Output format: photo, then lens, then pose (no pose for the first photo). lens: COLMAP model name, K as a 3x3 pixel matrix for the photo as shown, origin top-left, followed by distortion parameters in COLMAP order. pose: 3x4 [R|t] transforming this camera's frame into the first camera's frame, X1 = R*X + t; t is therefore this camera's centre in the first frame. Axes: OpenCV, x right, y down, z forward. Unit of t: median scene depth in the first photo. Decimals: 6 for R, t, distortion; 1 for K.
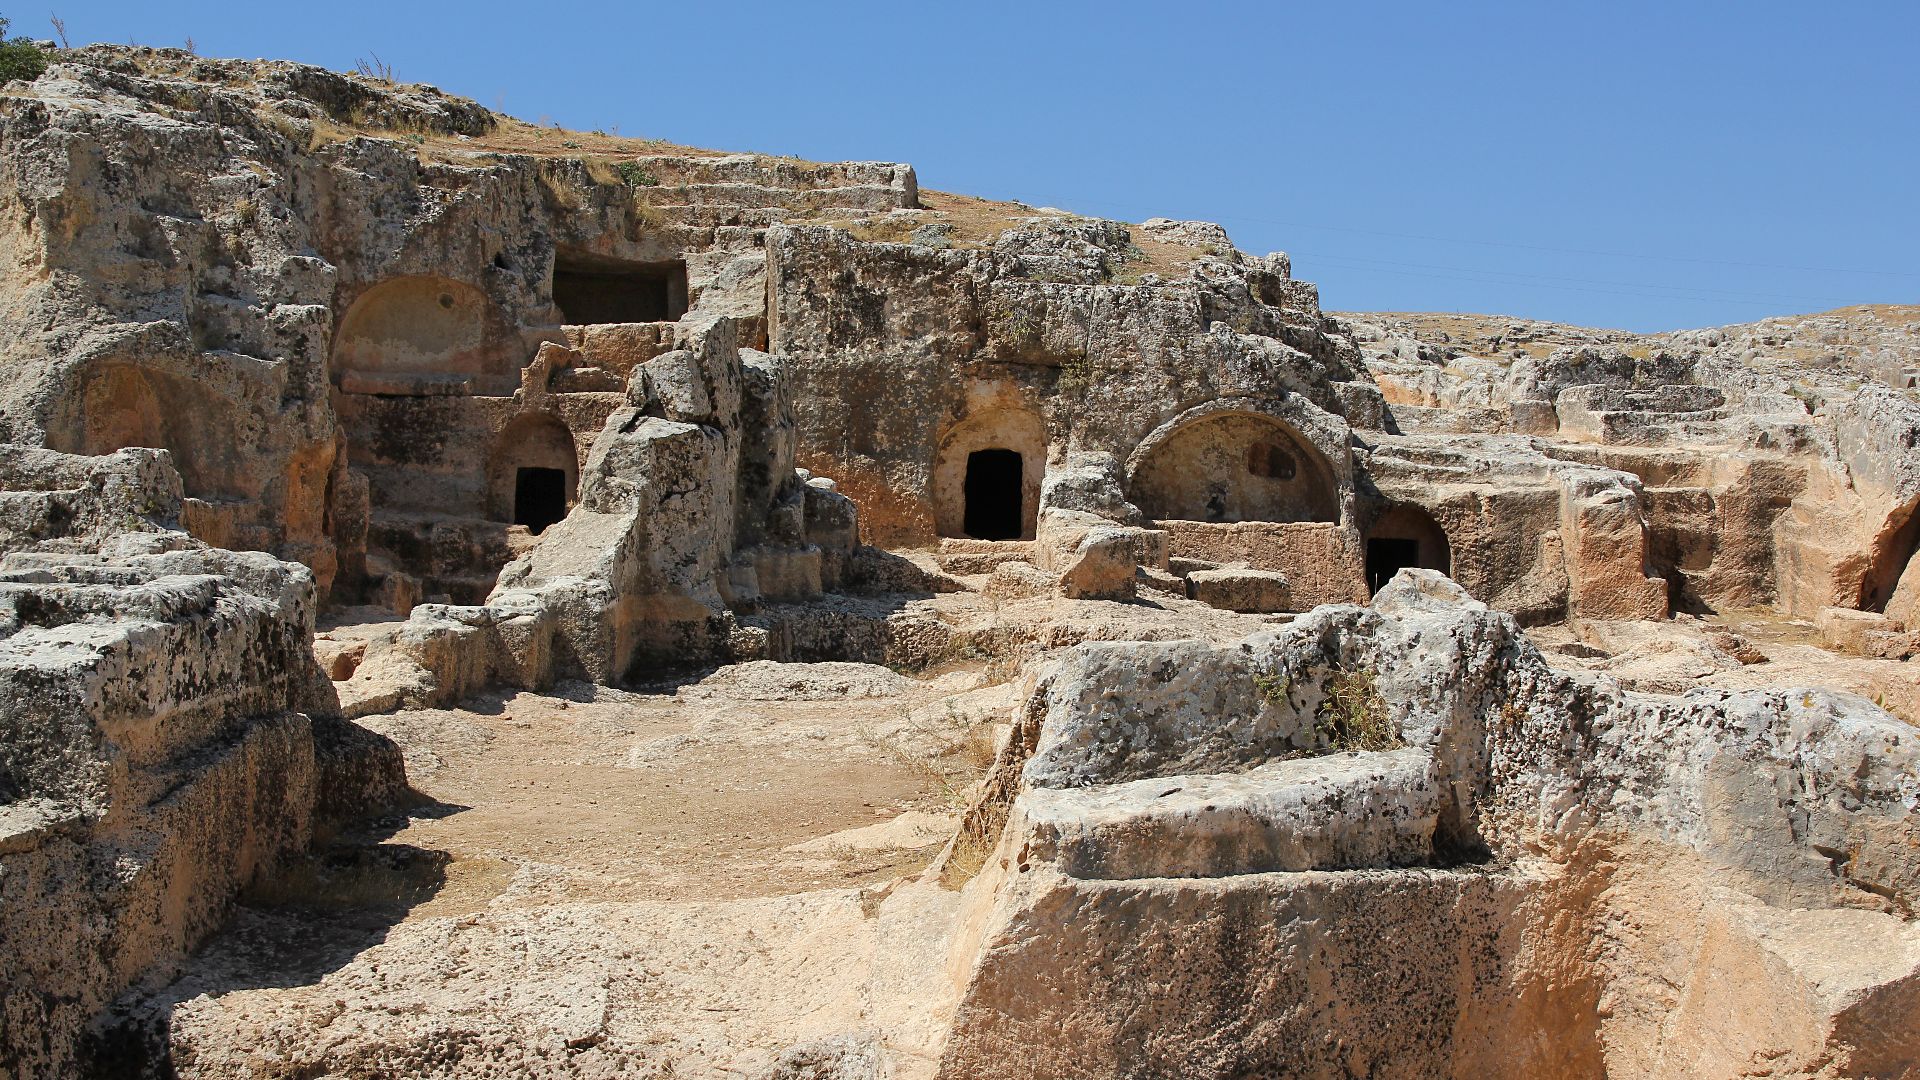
lens RADIAL K [[2096.0, 0, 959.4], [0, 2096.0, 639.5], [0, 0, 1]] dist [-0.010466, 0.251288]
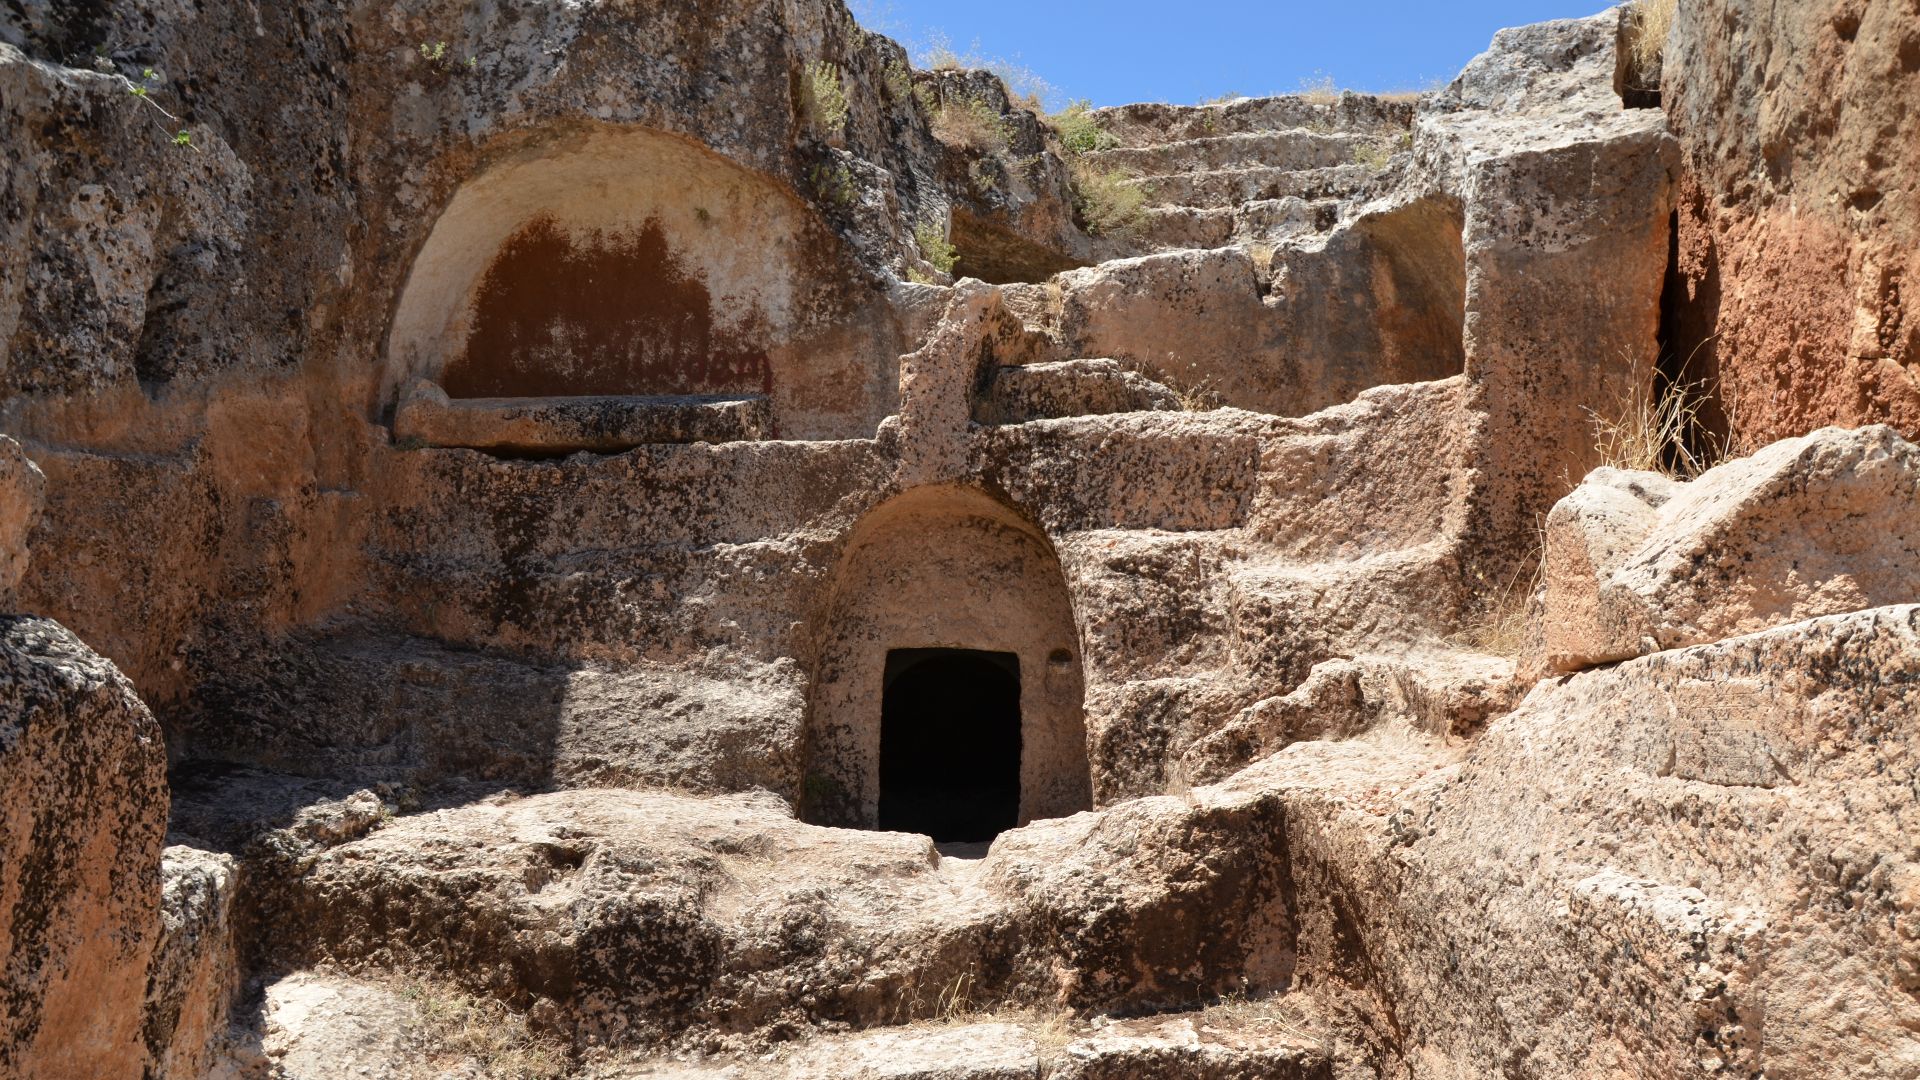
lens RADIAL K [[1672.9, 0, 960.0], [0, 1672.9, 540.0], [0, 0, 1]] dist [-0.052474, 0.000777]
pose [[0.989183, -0.032026, -0.143146, -0.157281], [0.008343, 0.986578, -0.163074, -0.054197], [0.146447, 0.160116, 0.976174, 0.724497]]
